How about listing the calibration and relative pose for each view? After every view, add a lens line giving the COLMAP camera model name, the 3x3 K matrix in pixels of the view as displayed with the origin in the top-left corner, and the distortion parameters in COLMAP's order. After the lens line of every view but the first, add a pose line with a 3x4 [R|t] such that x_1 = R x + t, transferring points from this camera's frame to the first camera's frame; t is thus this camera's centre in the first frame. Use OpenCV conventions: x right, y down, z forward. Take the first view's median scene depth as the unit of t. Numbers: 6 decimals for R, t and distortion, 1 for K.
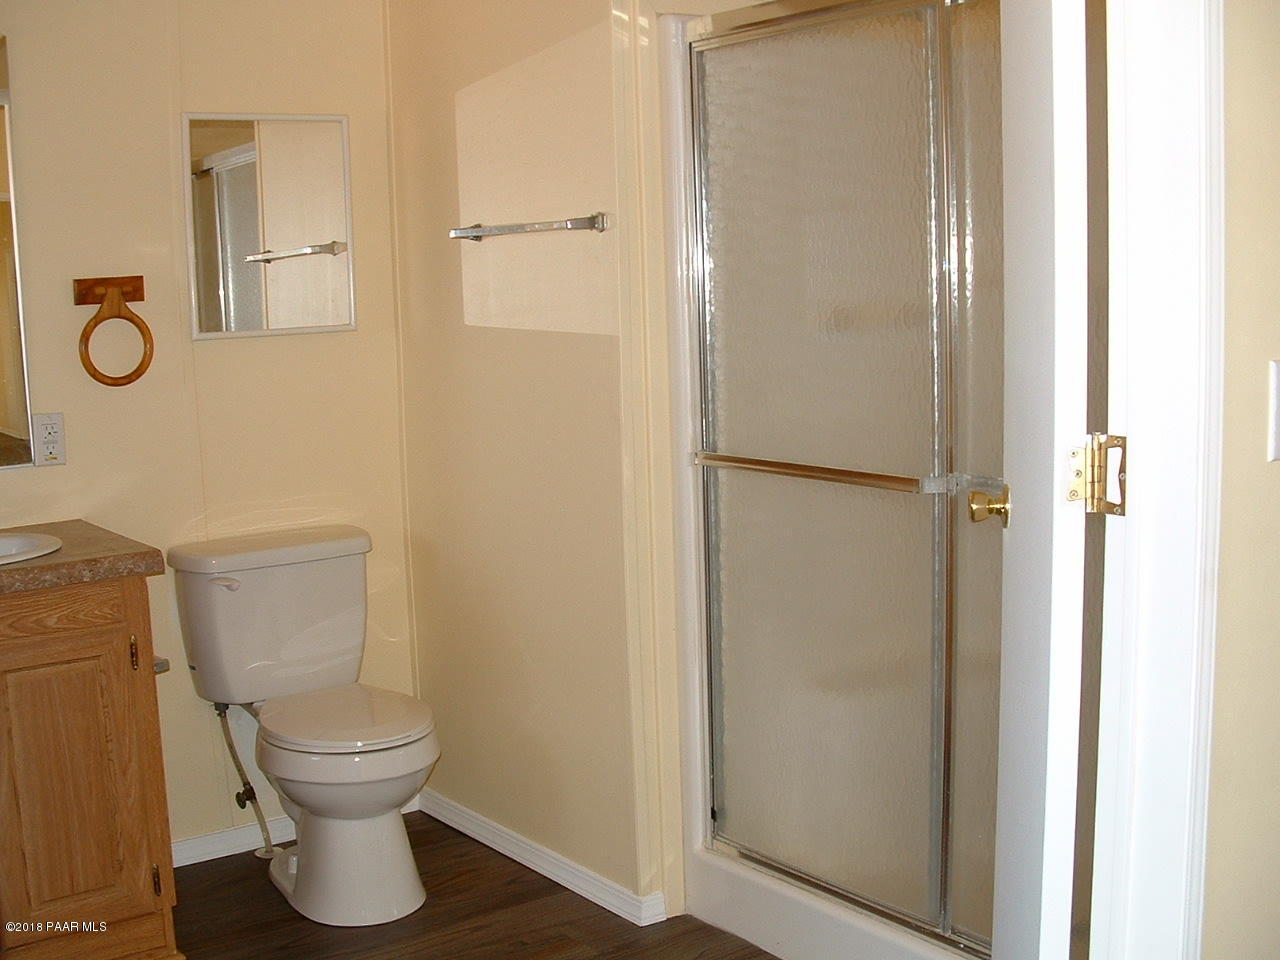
lens RADIAL K [[1545.7, 0, 638.4], [0, 1545.7, 507.6], [0, 0, 1]] dist [-0.277261, 0.313719]
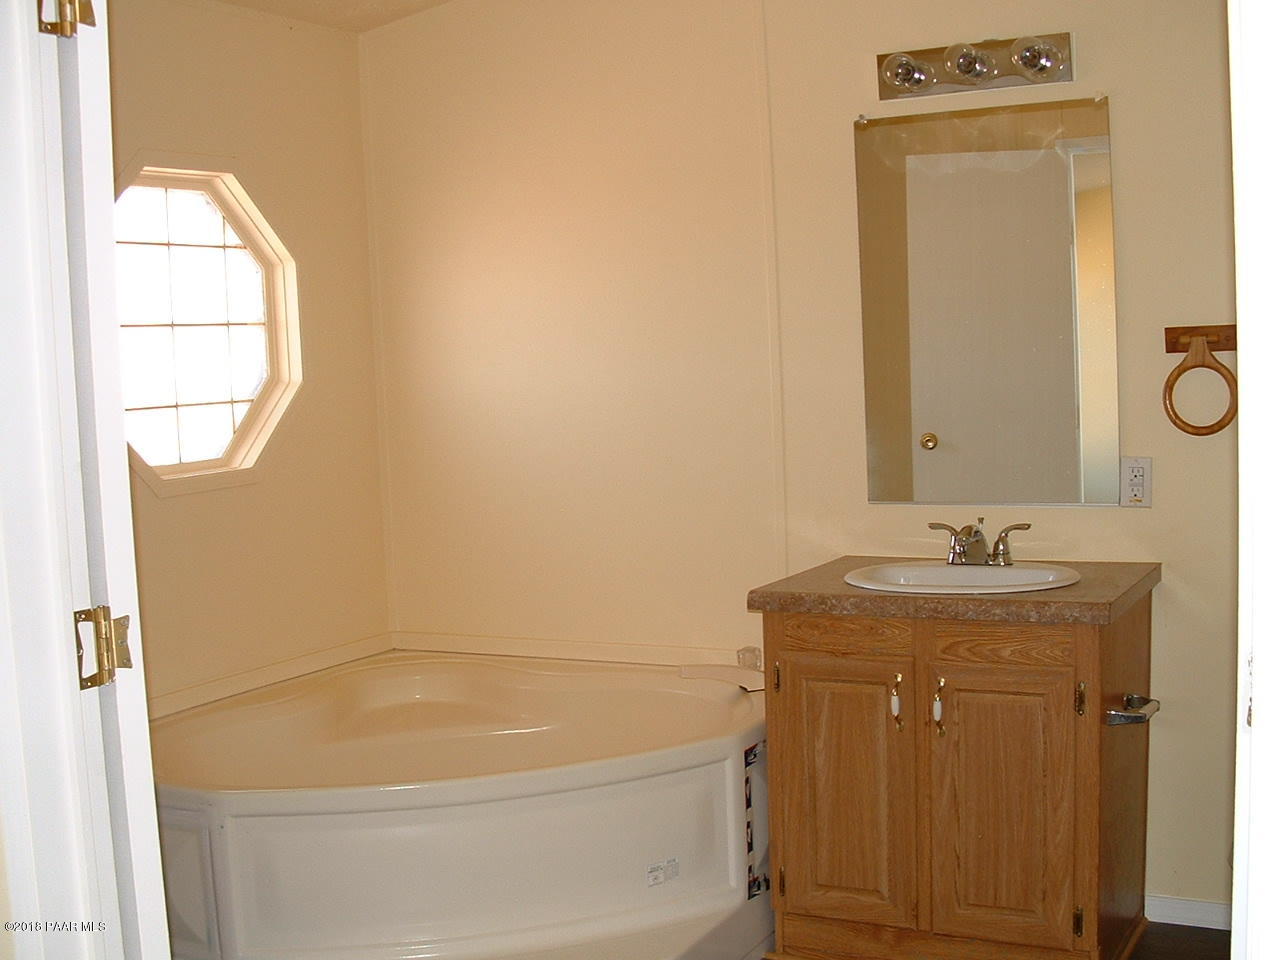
lens RADIAL K [[1545.7, 0, 638.4], [0, 1545.7, 507.6], [0, 0, 1]] dist [-0.277261, 0.313719]
pose [[0.427245, 0.104329, -0.898096, 0.436199], [-0.102265, 0.992522, 0.066649, -0.068934], [0.898334, 0.063368, 0.434720, 0.264899]]
